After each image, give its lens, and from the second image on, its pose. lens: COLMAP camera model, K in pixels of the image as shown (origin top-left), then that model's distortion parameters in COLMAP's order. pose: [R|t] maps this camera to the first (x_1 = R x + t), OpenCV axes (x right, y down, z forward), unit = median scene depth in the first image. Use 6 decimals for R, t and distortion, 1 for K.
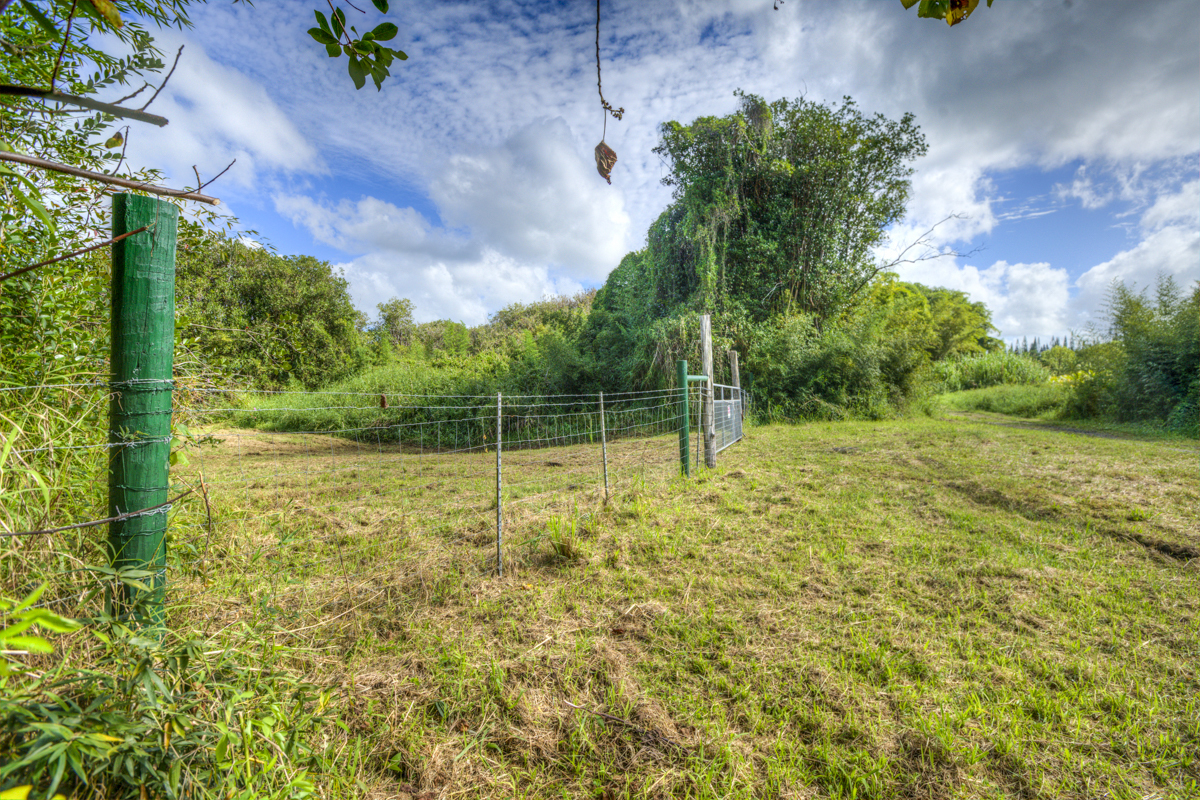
lens RADIAL K [[562.7, 0, 596.4], [0, 562.7, 387.7], [0, 0, 1]] dist [-0.017849, 0.001110]
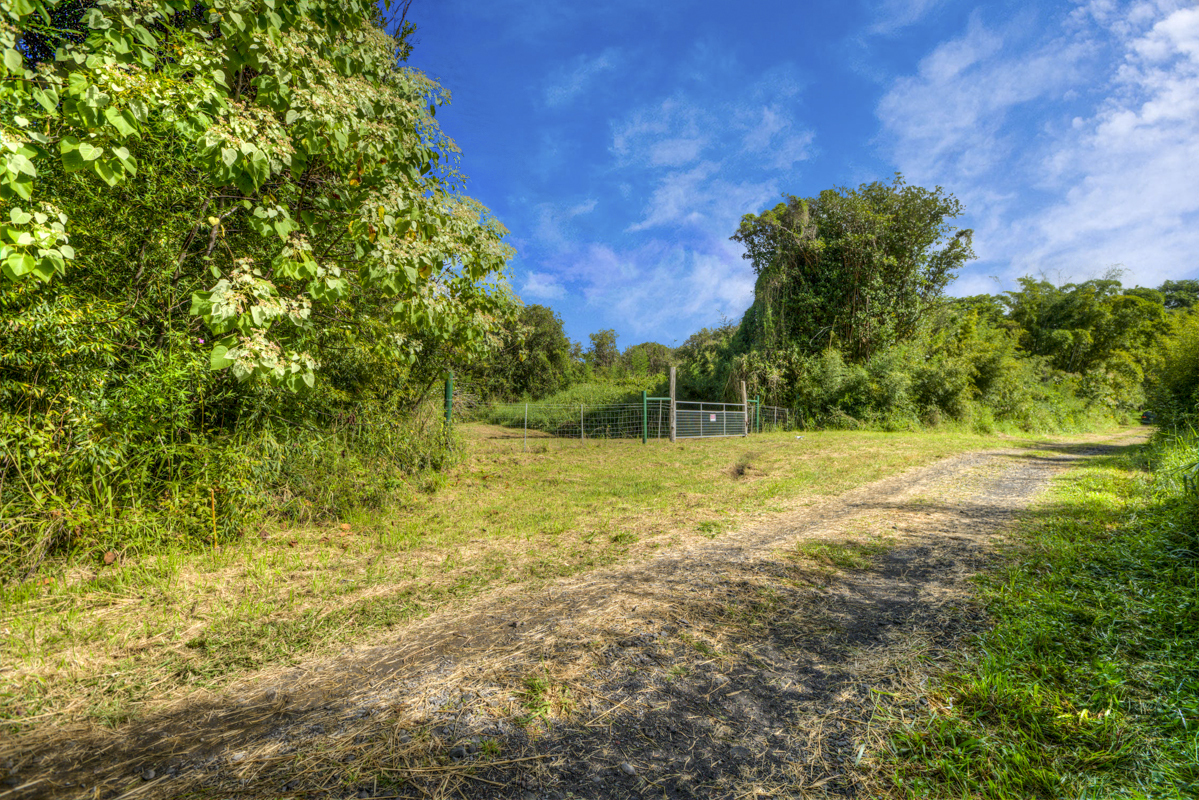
lens RADIAL K [[579.8, 0, 595.4], [0, 579.8, 396.4], [0, 0, 1]] dist [-0.000864, -0.000148]
pose [[0.912804, 0.013927, -0.408161, 0.300215], [-0.016537, 0.999859, -0.002867, -0.005944], [0.408063, 0.009367, 0.912906, -0.372996]]
